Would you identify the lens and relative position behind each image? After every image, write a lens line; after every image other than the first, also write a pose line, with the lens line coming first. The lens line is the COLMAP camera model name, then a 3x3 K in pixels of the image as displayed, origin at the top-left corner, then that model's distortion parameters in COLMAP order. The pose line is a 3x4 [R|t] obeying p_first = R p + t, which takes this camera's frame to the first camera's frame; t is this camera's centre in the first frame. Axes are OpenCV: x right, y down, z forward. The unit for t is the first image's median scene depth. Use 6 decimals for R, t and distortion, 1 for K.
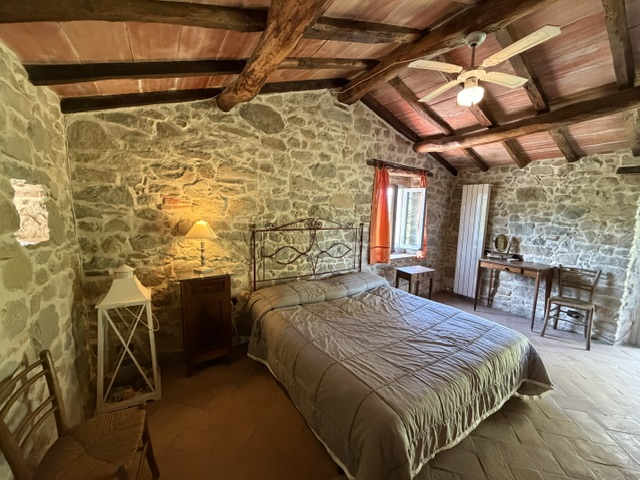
lens RADIAL K [[254.5, 0, 319.0], [0, 254.5, 239.6], [0, 0, 1]] dist [-0.001119, -0.000102]
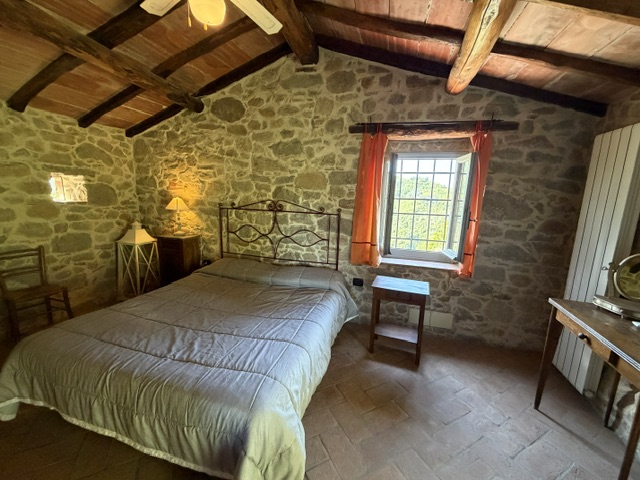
lens RADIAL K [[254.5, 0, 314.8], [0, 254.5, 237.6], [0, 0, 1]] dist [-0.001119, -0.000102]
pose [[0.658411, 0.121386, -0.742806, 0.810817], [-0.105041, 0.992070, 0.069013, -0.024164], [0.745293, 0.032586, 0.665941, 0.472361]]
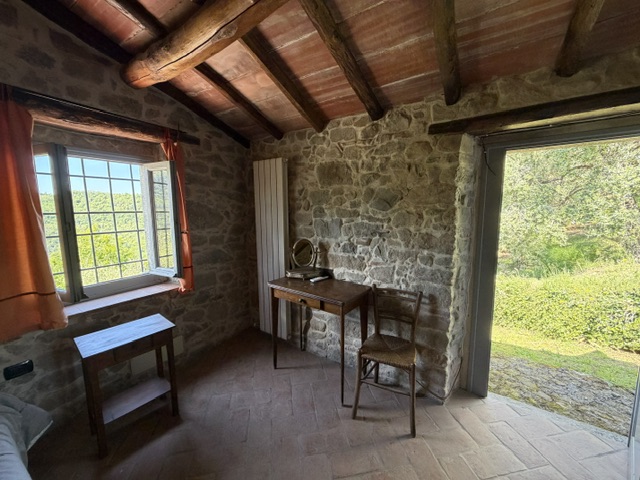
lens RADIAL K [[254.5, 0, 319.3], [0, 254.5, 239.4], [0, 0, 1]] dist [-0.001119, -0.000102]
pose [[0.907904, -0.082434, 0.410994, 0.603393], [0.079582, 0.996538, 0.024076, -0.038320], [-0.411555, 0.010849, 0.911320, 0.505181]]
